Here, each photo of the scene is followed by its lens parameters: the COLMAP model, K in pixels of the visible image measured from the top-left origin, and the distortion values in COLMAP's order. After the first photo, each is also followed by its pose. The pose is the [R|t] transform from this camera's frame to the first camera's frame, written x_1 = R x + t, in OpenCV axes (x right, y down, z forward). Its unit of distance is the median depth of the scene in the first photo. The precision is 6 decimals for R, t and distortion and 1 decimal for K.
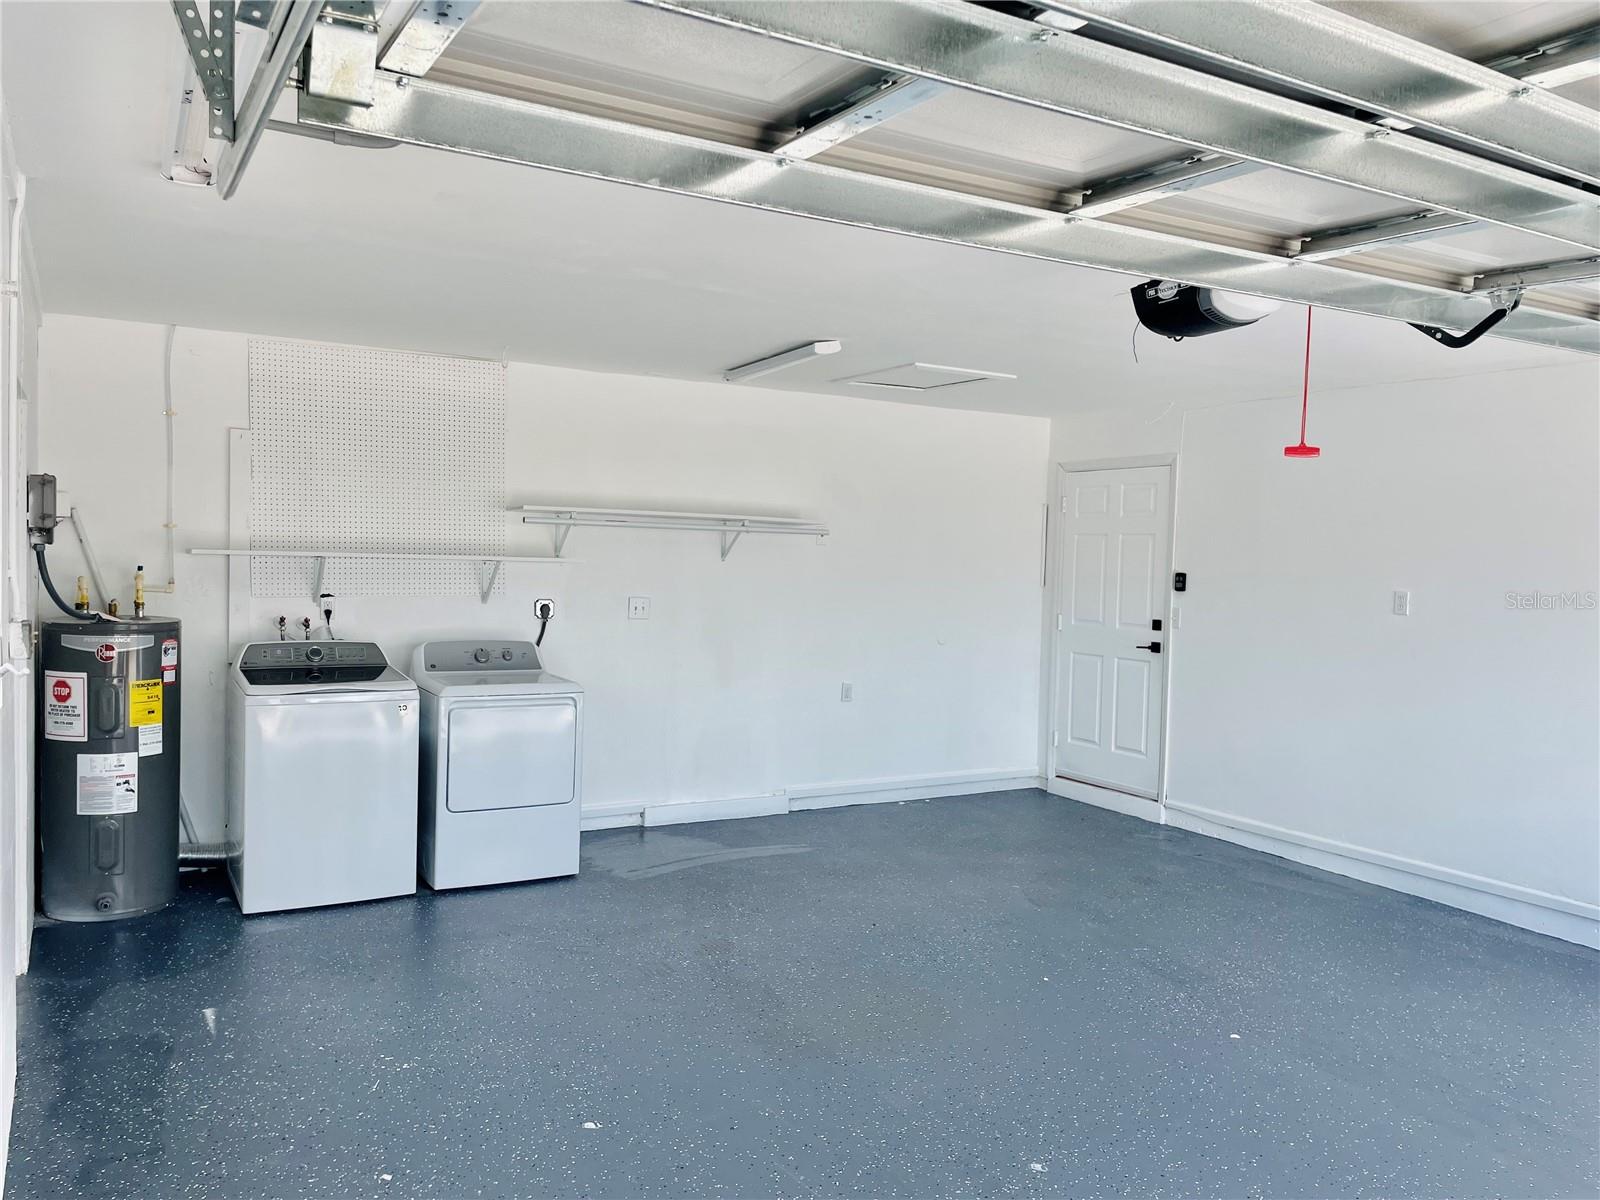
lens RADIAL K [[1201.3, 0, 794.1], [0, 1201.3, 596.0], [0, 0, 1]] dist [0.098033, -0.119642]
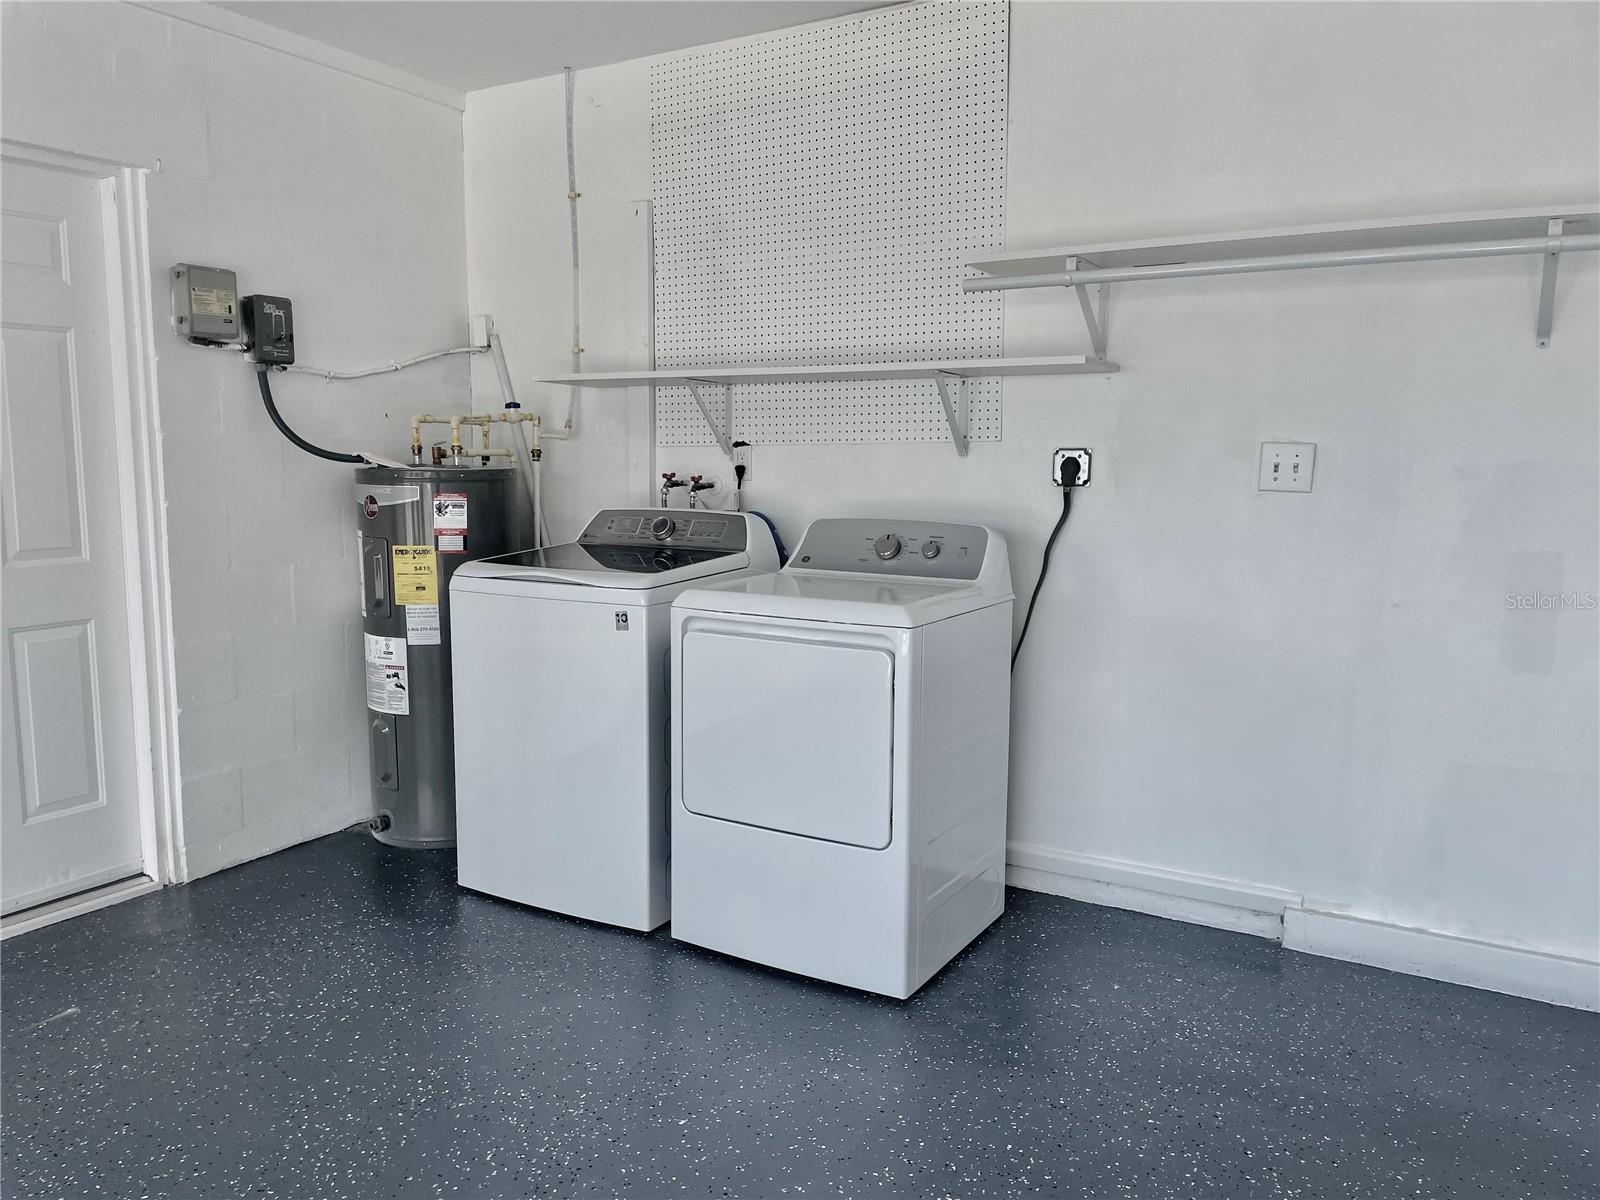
lens RADIAL K [[1201.3, 0, 794.1], [0, 1201.3, 596.0], [0, 0, 1]] dist [0.098033, -0.119642]
pose [[0.489725, 0.077219, -0.868451, 0.212665], [-0.022888, 0.996866, 0.075730, 0.033282], [0.871576, -0.017210, 0.489957, 0.739502]]
